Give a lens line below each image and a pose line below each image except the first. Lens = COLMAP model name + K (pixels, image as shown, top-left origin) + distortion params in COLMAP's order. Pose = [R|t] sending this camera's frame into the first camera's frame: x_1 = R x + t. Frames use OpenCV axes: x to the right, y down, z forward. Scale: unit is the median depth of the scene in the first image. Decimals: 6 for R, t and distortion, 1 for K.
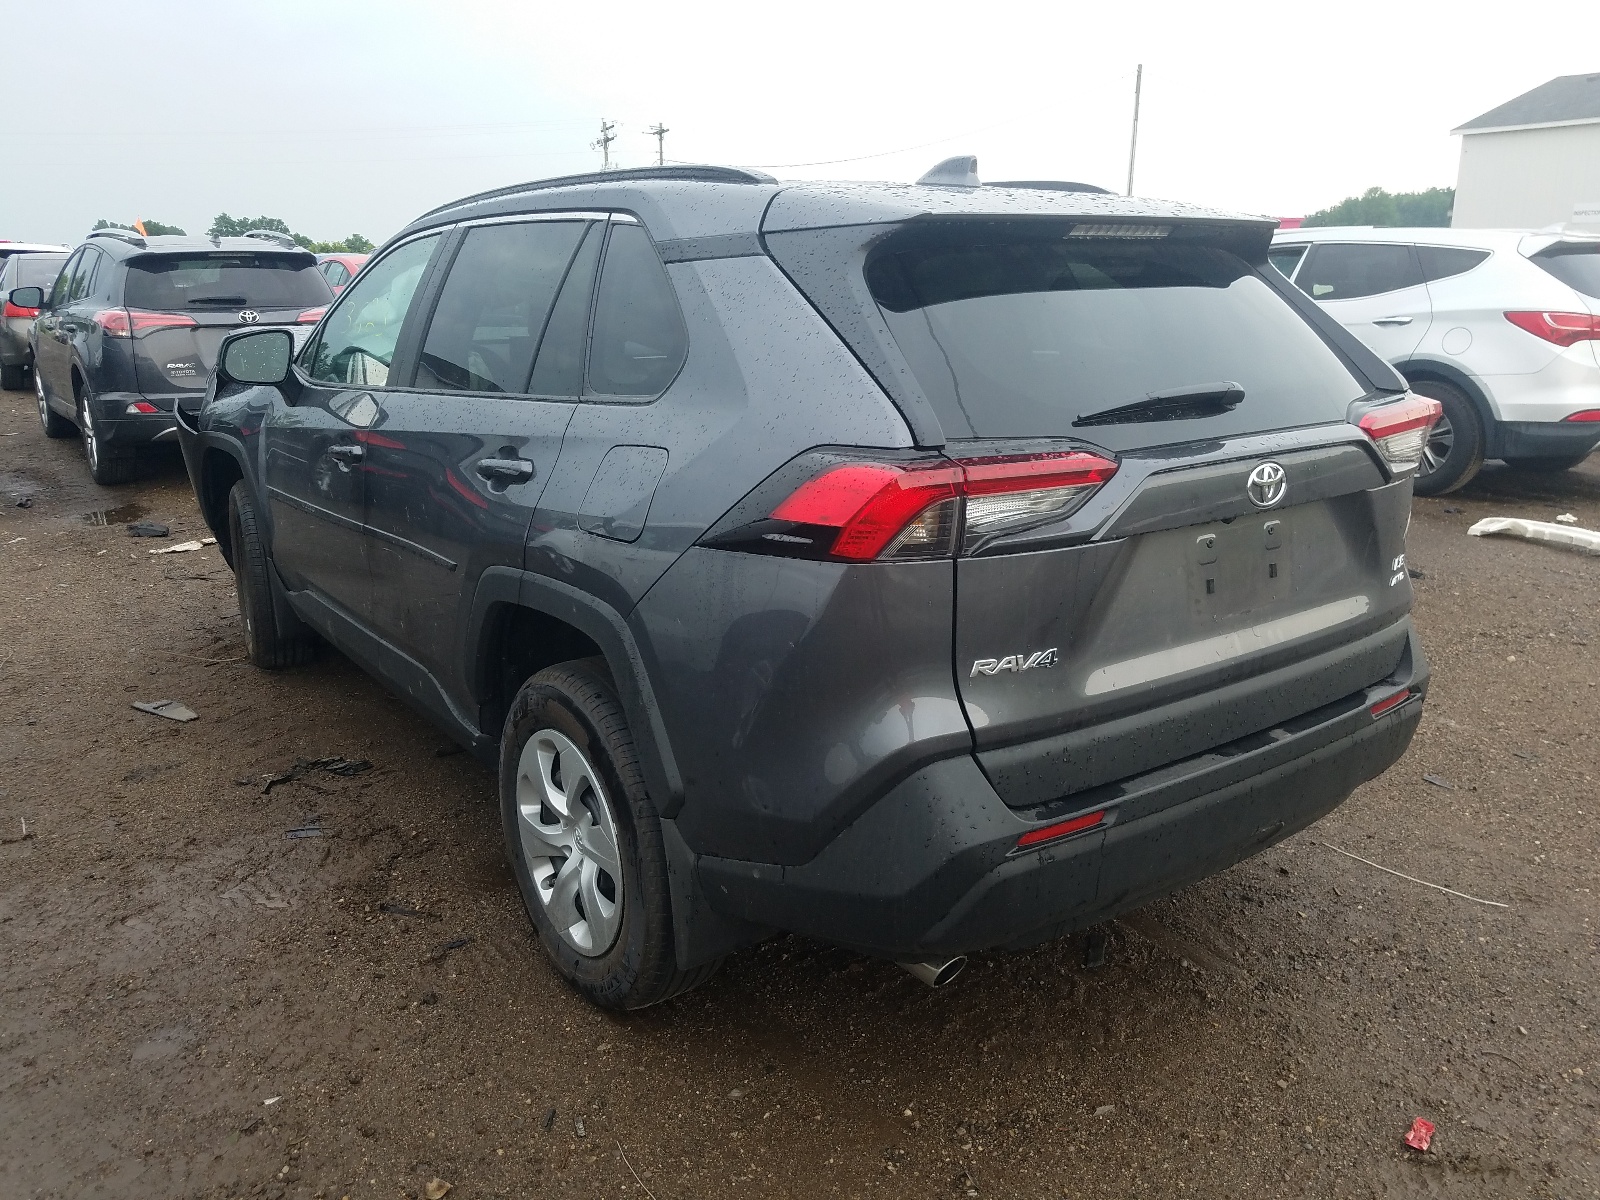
lens RADIAL K [[1302.0, 0, 791.2], [0, 1302.0, 602.3], [0, 0, 1]] dist [-0.038753, 0.003435]
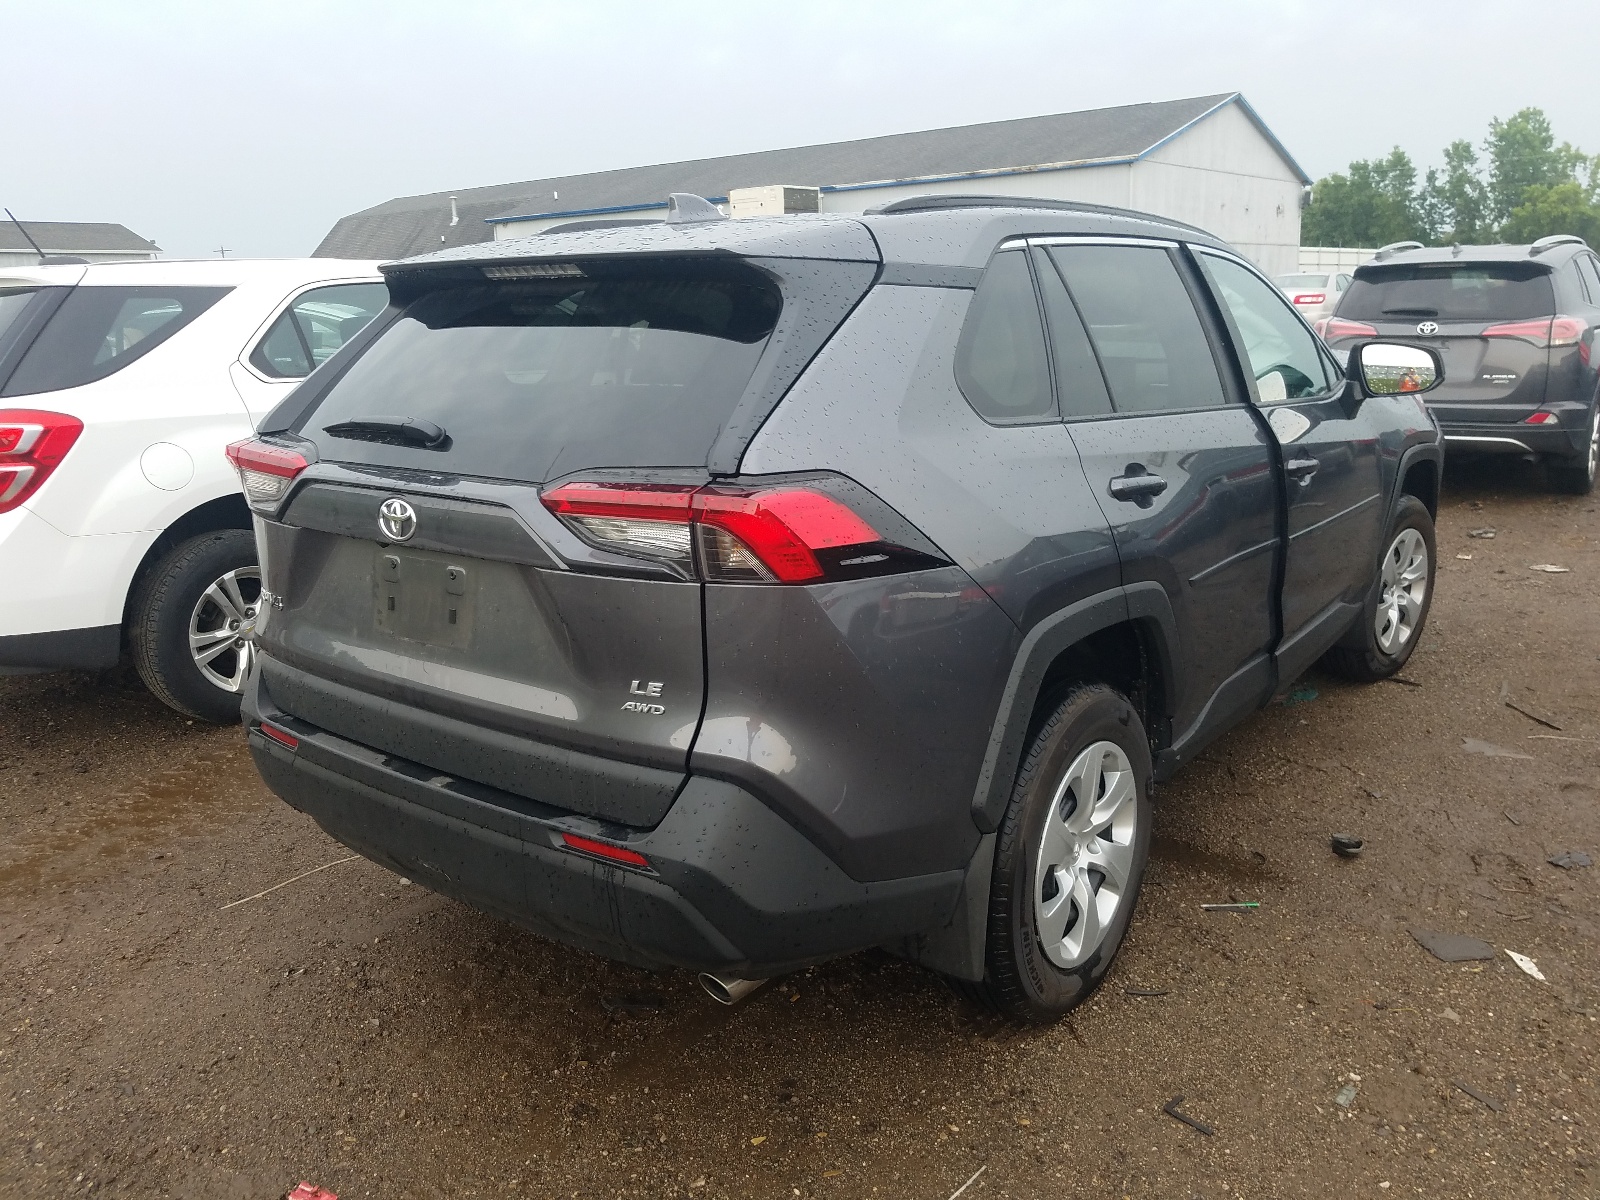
lens RADIAL K [[1302.0, 0, 791.2], [0, 1302.0, 602.3], [0, 0, 1]] dist [-0.038753, 0.003435]
pose [[0.242012, 0.221915, -0.944555, 1.365695], [-0.219904, 0.960707, 0.169366, -0.258650], [0.945025, 0.166723, 0.281303, 0.967399]]
